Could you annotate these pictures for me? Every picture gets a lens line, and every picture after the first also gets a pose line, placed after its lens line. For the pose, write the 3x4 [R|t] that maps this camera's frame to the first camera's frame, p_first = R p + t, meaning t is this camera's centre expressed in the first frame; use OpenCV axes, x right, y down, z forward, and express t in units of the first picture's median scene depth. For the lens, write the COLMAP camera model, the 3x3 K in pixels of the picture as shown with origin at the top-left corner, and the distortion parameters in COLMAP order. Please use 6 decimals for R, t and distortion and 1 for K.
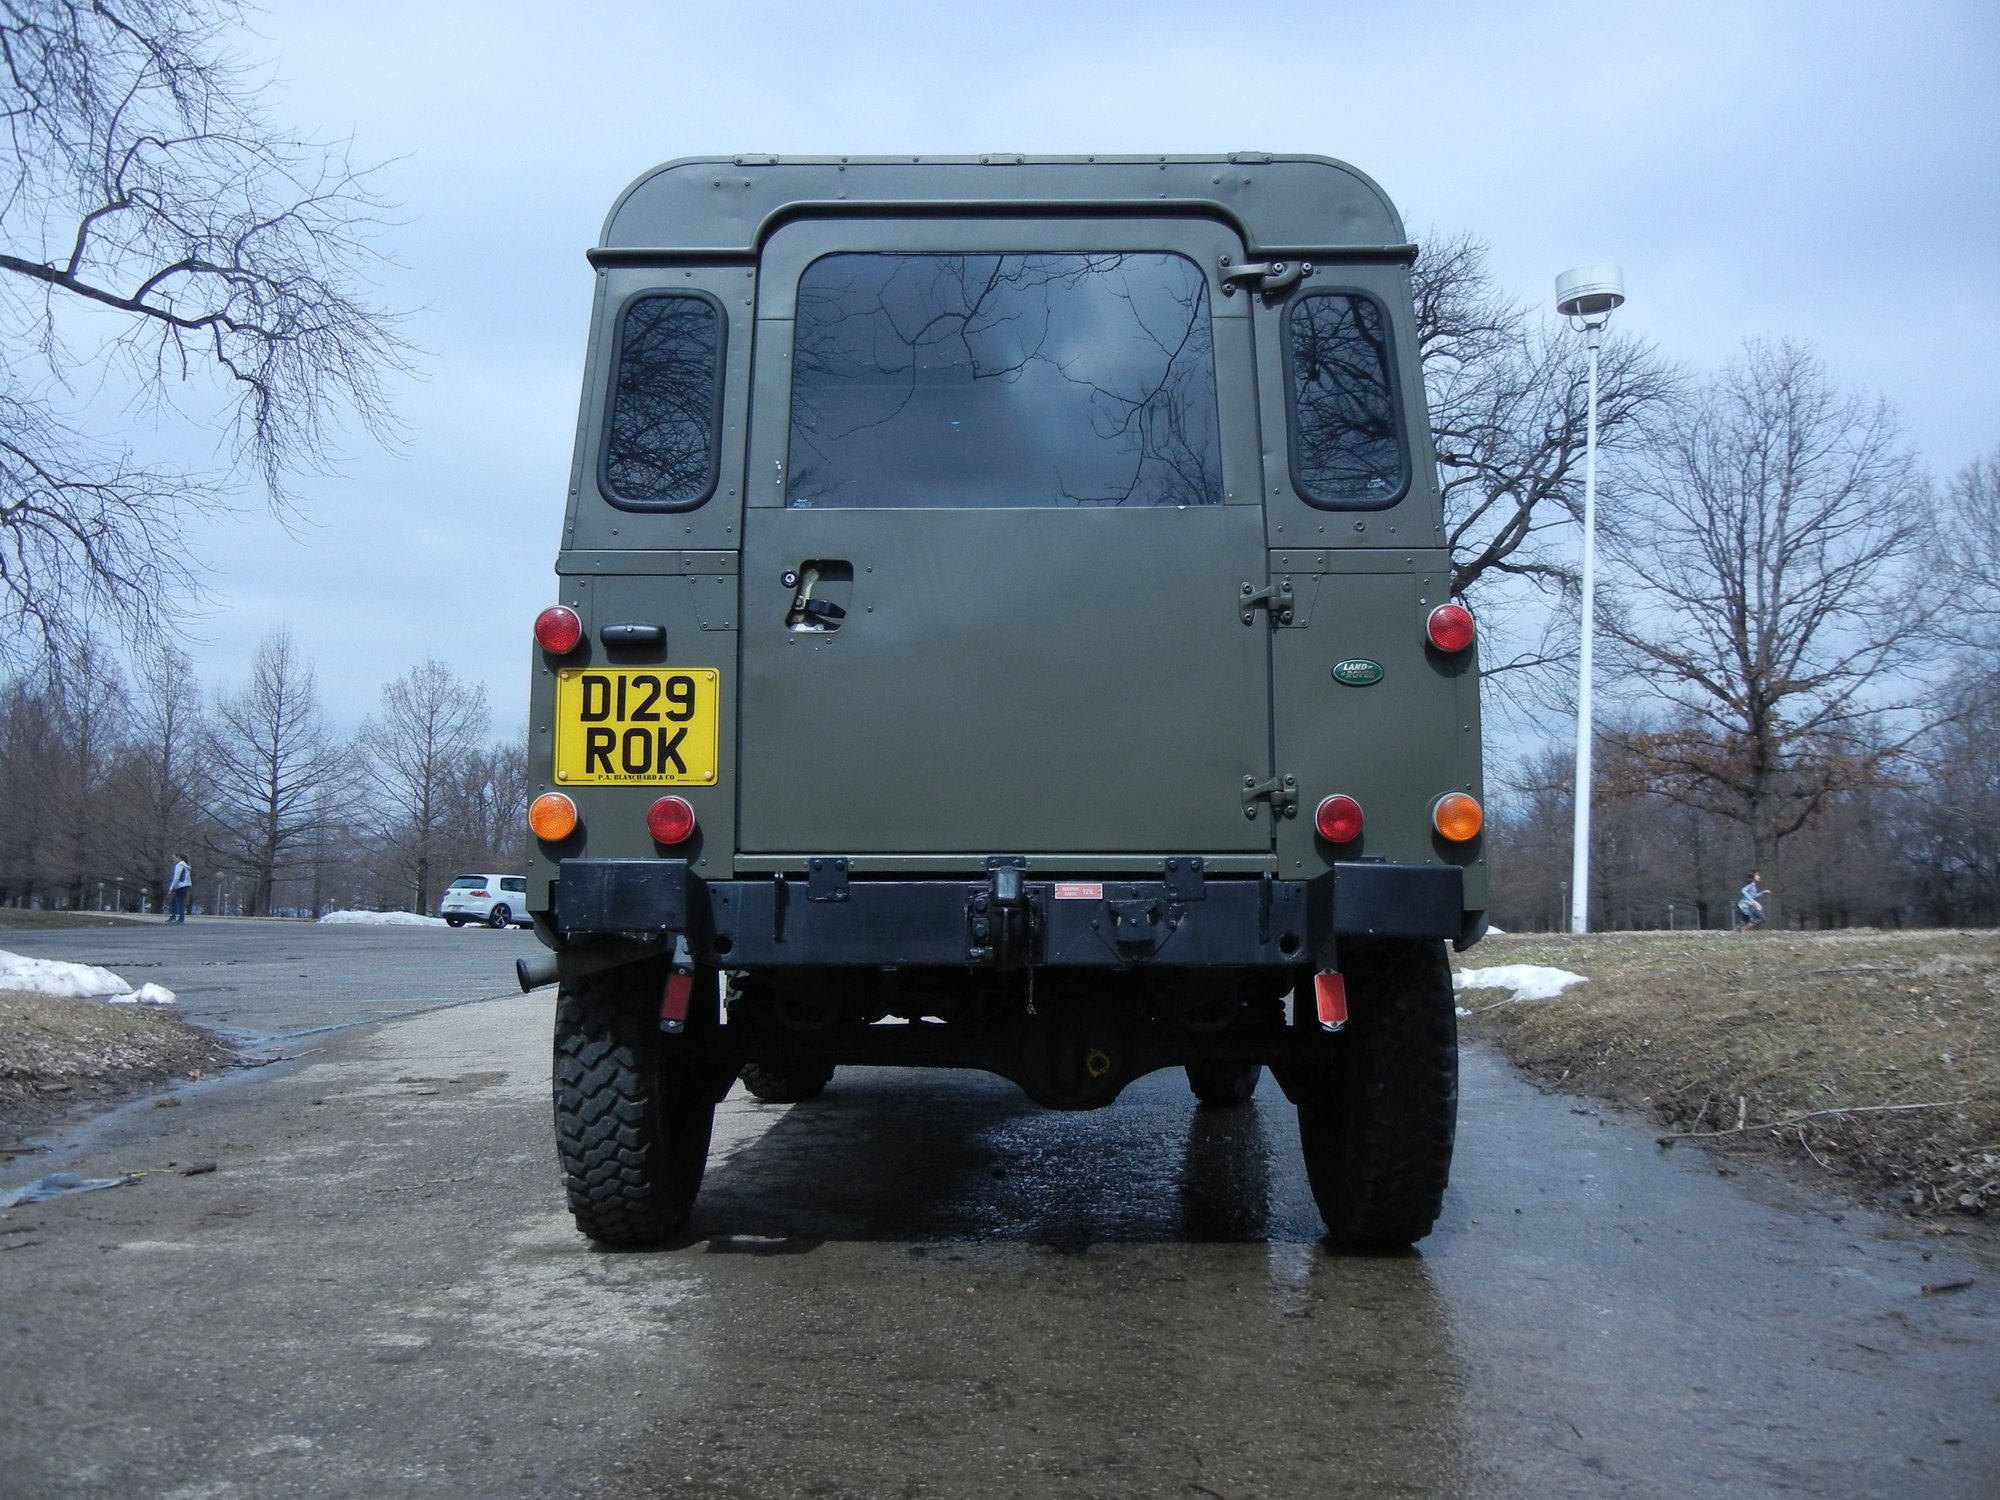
lens RADIAL K [[1695.3, 0, 1000.0], [0, 1695.3, 750.0], [0, 0, 1]] dist [0.004058, 0.002722]
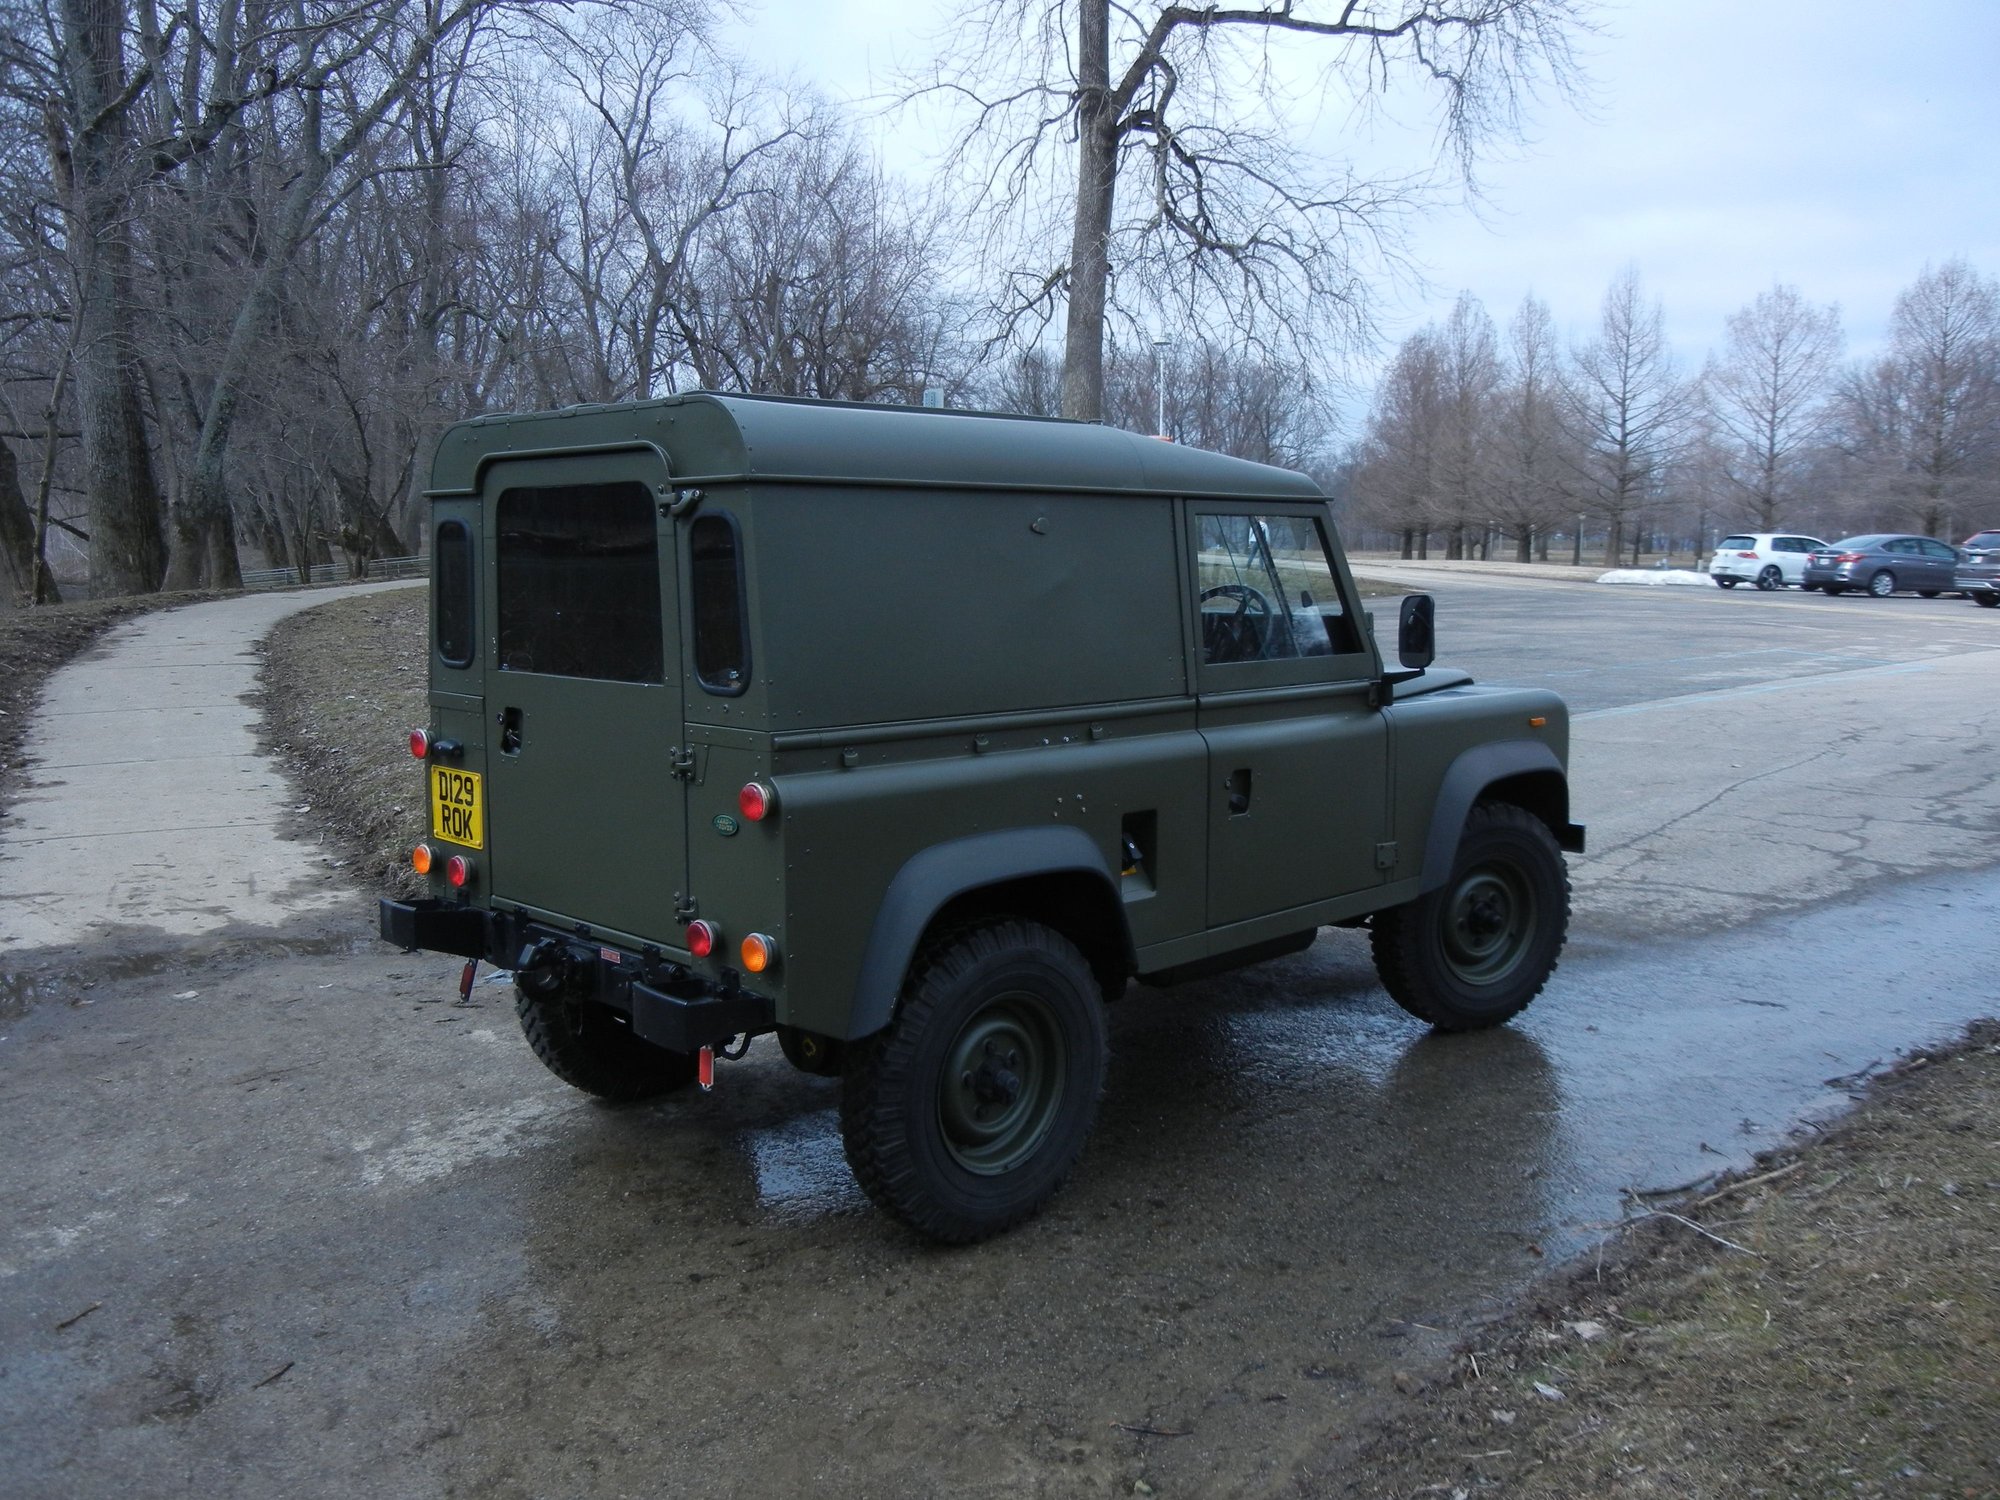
lens RADIAL K [[1695.3, 0, 1000.0], [0, 1695.3, 750.0], [0, 0, 1]] dist [0.004058, 0.002722]
pose [[0.704236, 0.078253, -0.705640, 1.246264], [0.079126, 0.979064, 0.187544, -0.320097], [0.705543, -0.187910, 0.683300, 0.288197]]
